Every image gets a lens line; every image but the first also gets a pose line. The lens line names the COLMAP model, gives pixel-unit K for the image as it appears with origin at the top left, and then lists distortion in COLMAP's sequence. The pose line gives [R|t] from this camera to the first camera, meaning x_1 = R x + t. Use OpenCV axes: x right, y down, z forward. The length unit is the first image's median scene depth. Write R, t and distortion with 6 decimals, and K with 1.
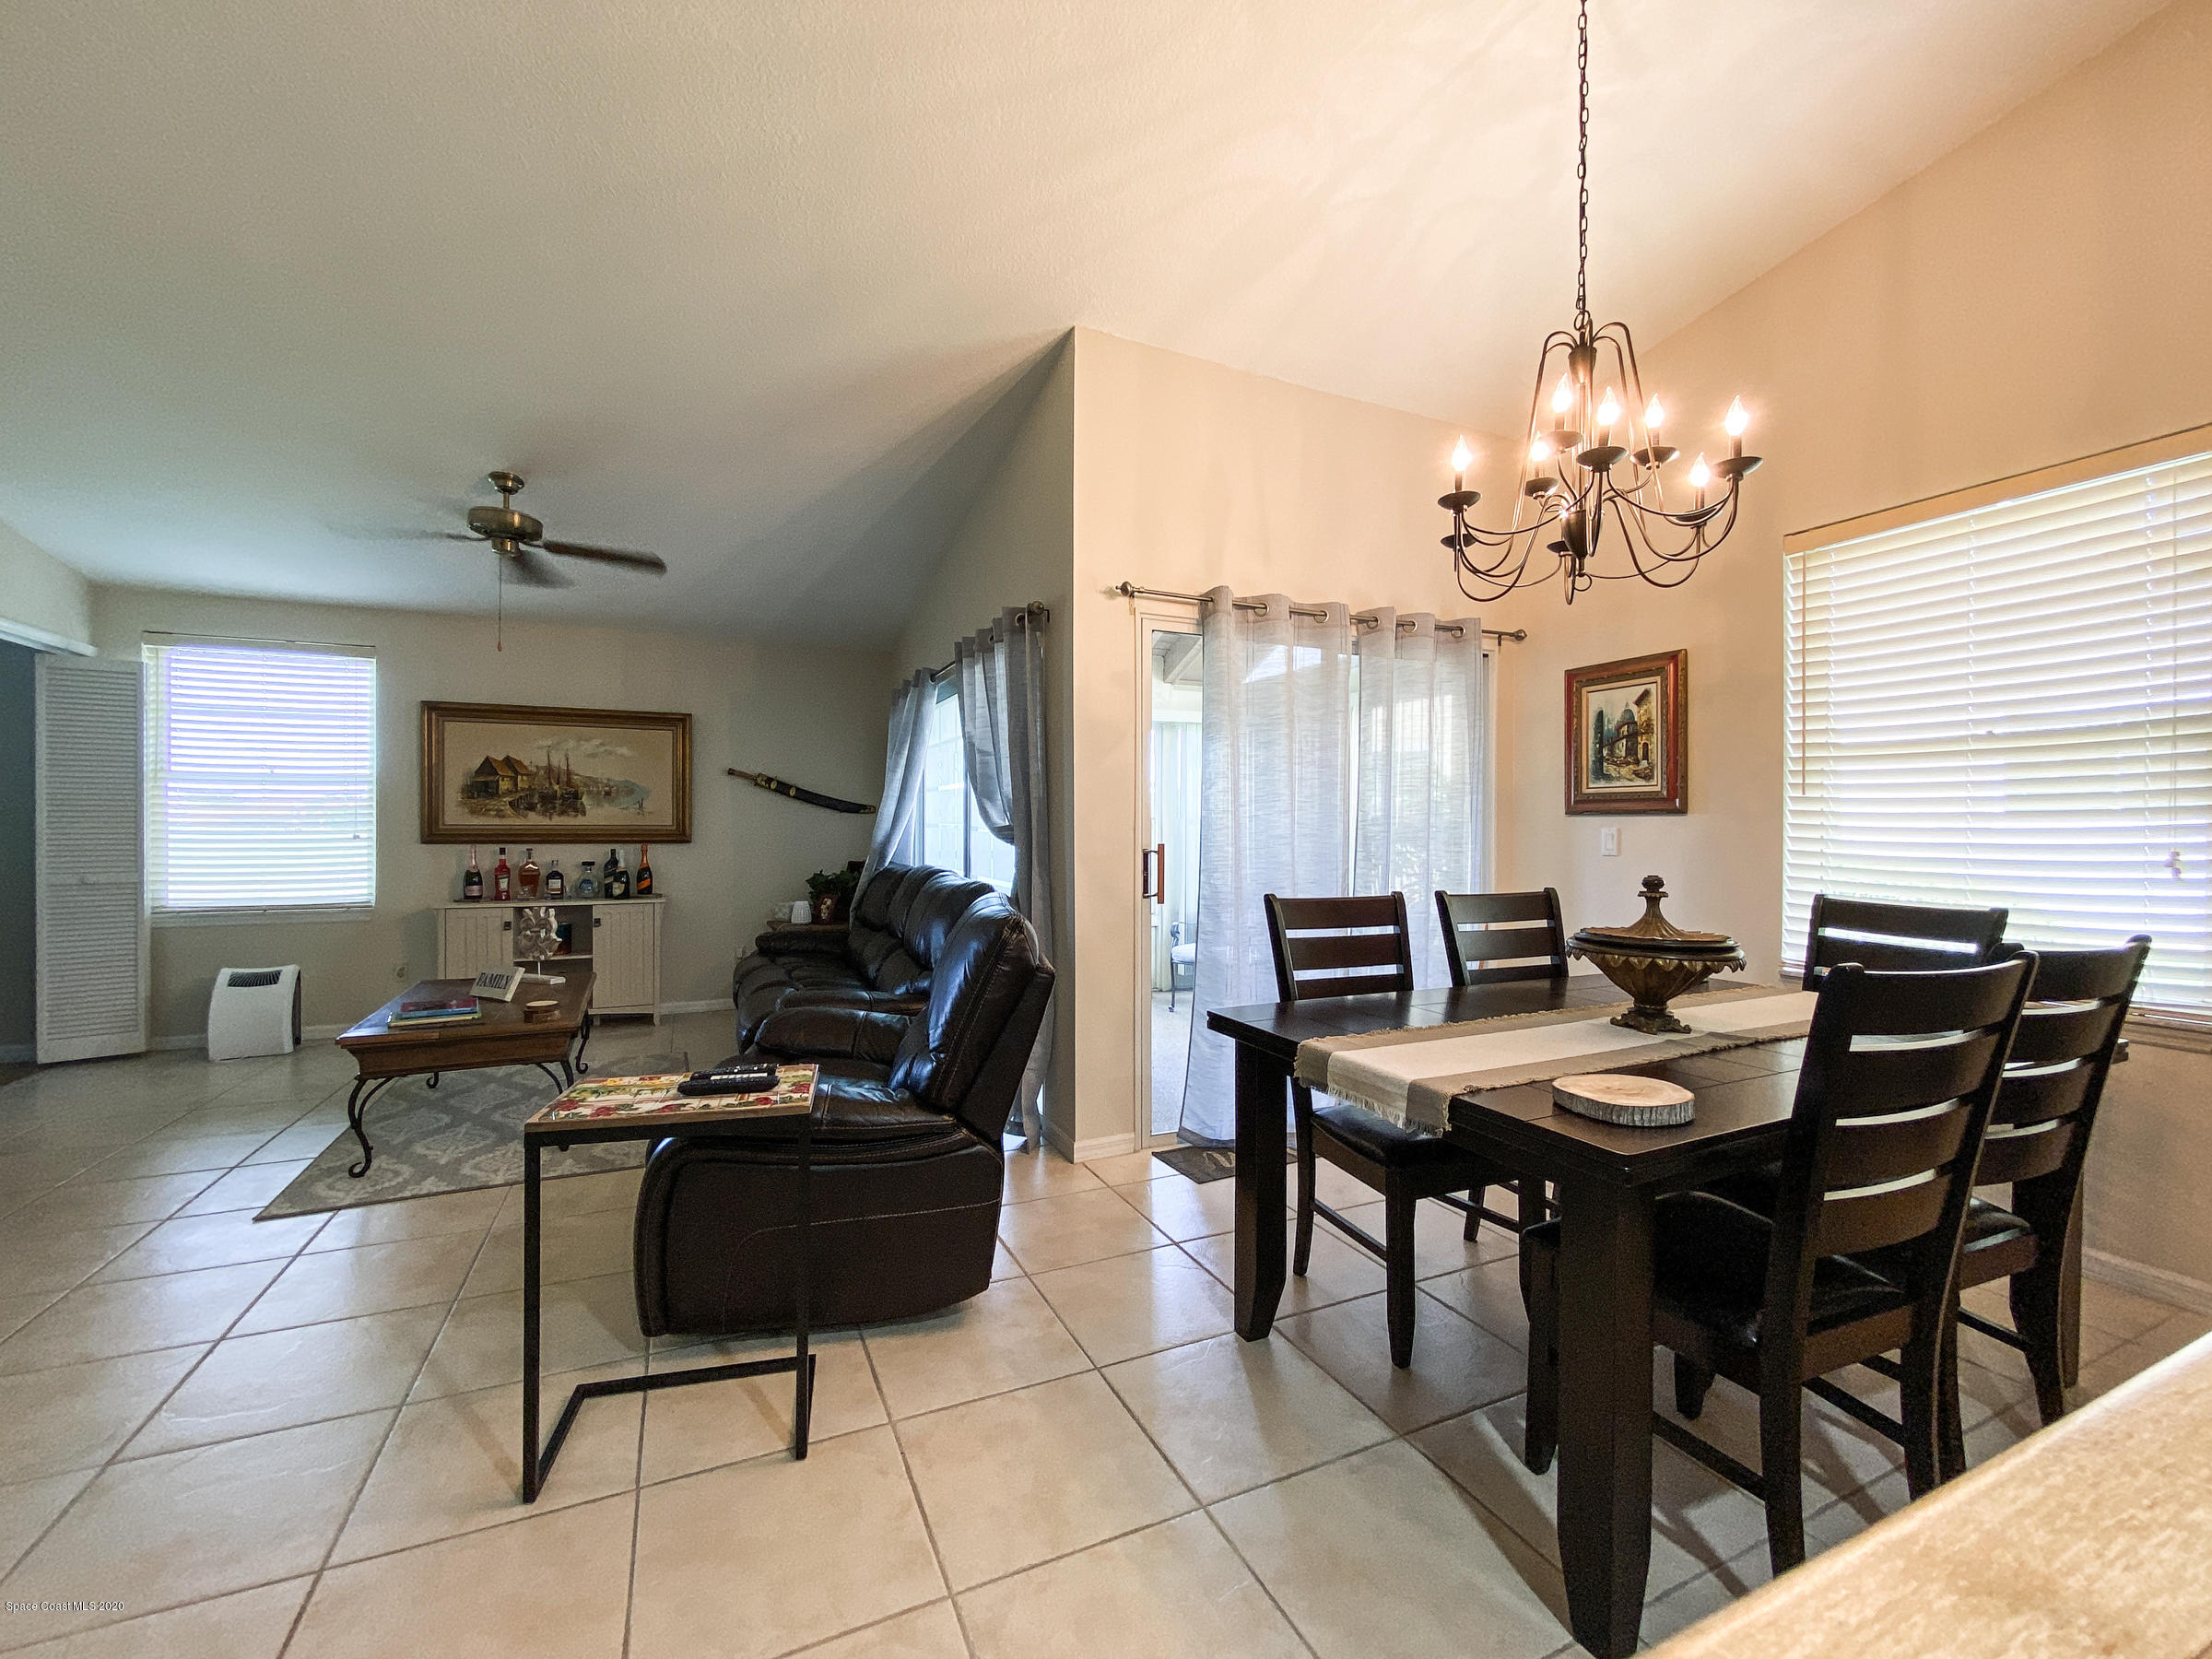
lens RADIAL K [[916.3, 0, 1077.2], [0, 916.3, 847.3], [0, 0, 1]] dist [-0.002996, -0.002865]
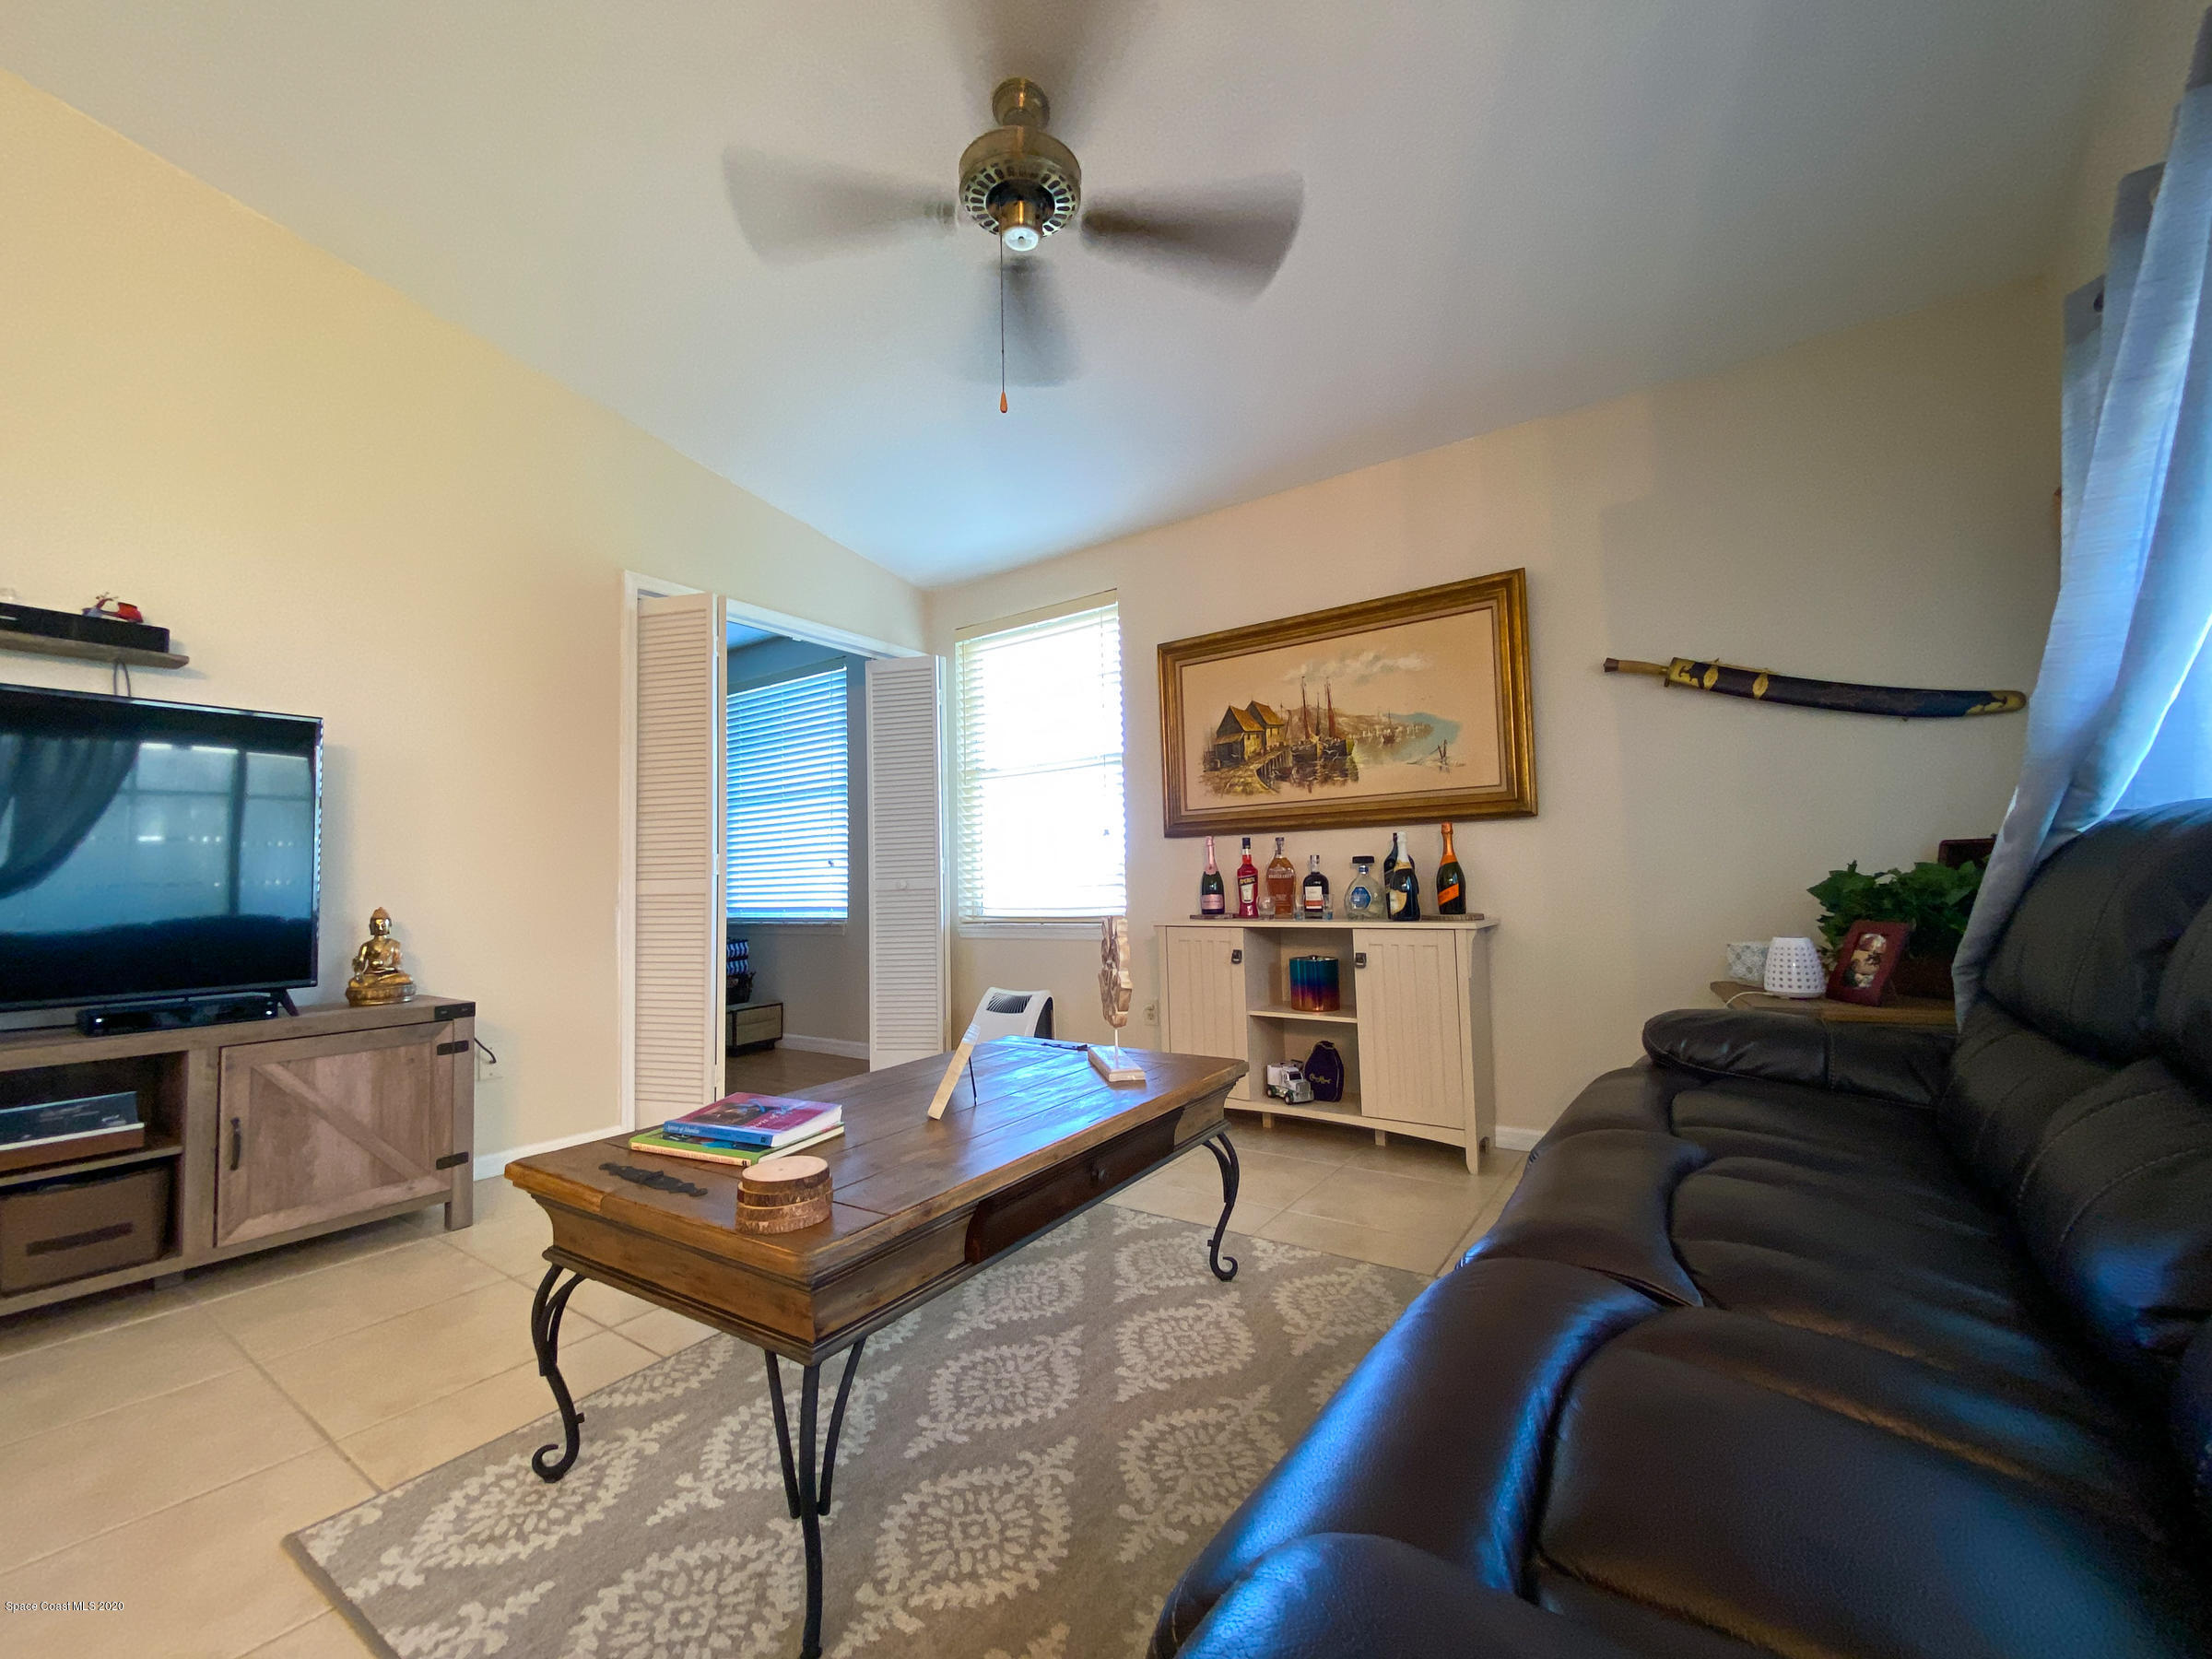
lens RADIAL K [[916.3, 0, 1082.7], [0, 916.3, 813.7], [0, 0, 1]] dist [-0.002996, -0.002865]
pose [[0.531994, -0.076894, -0.843250, -0.136294], [0.006224, 0.996196, -0.086914, 0.040933], [0.846725, 0.040989, 0.530449, 0.566323]]
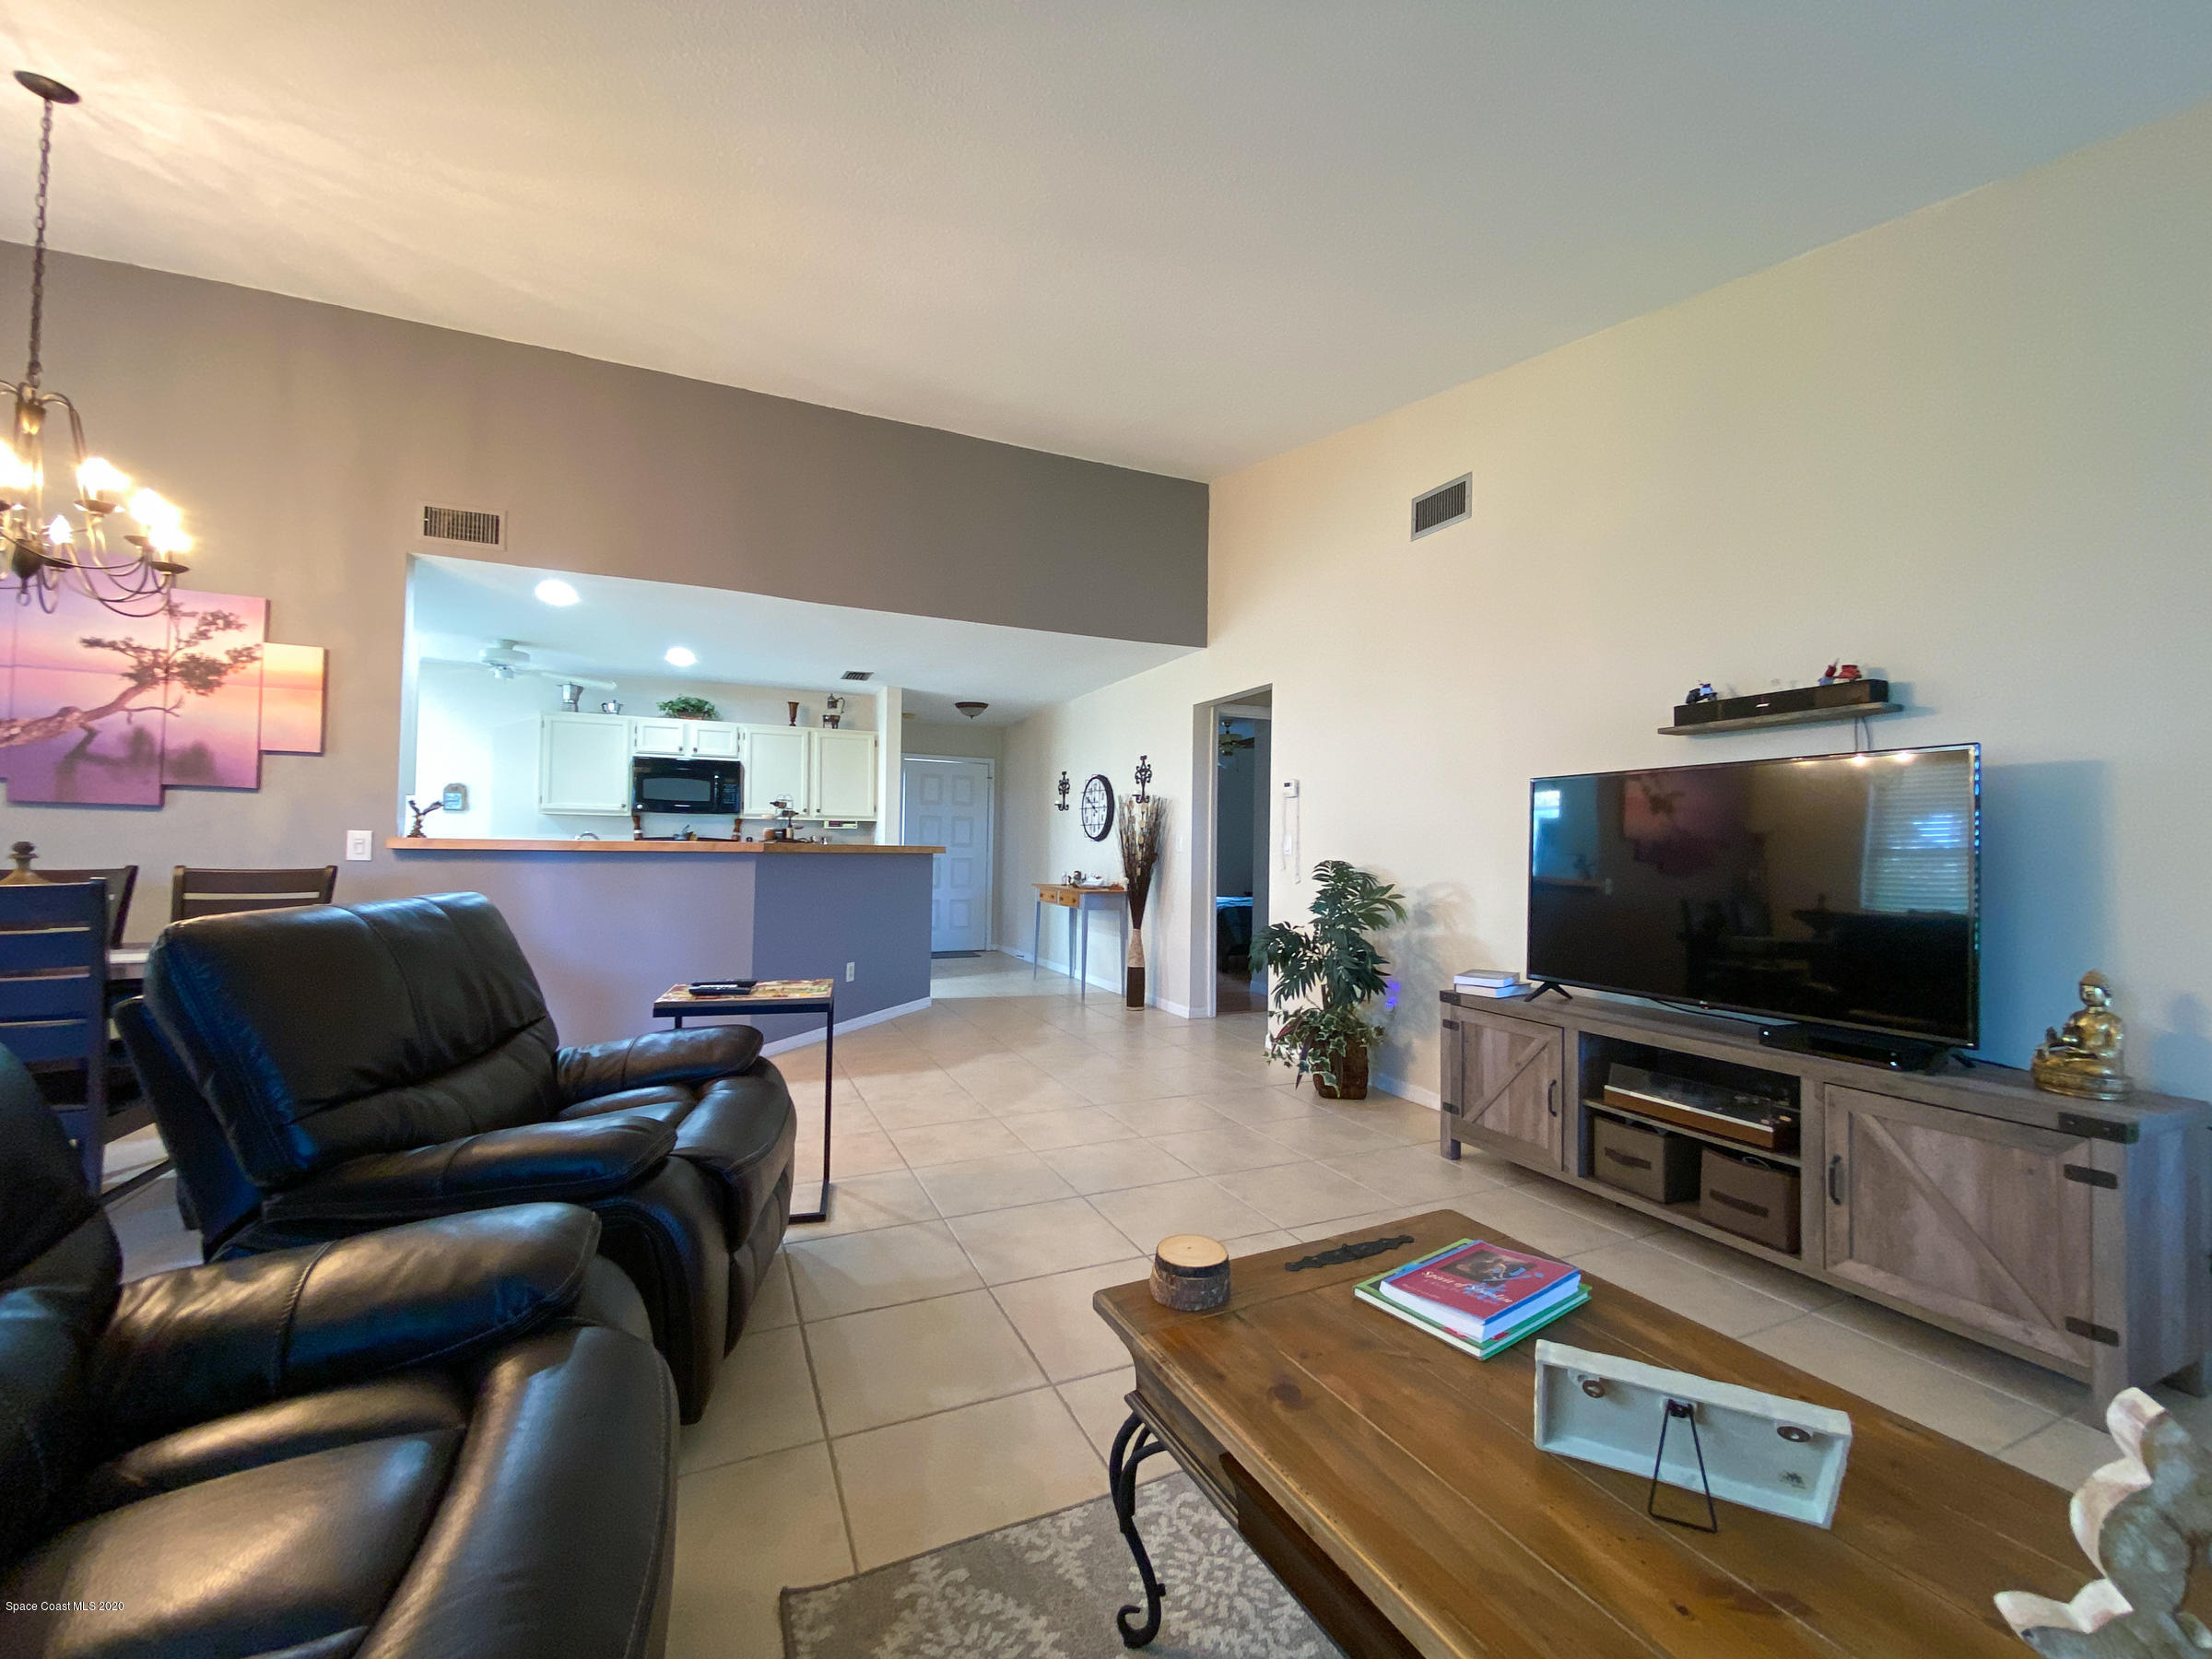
lens RADIAL K [[916.3, 0, 1130.1], [0, 916.3, 831.7], [0, 0, 1]] dist [-0.002996, -0.002865]
pose [[-0.998893, -0.019322, -0.042897, -0.335606], [-0.019178, 0.999809, -0.003752, -0.001805], [0.042962, -0.002925, -0.999072, 0.865140]]
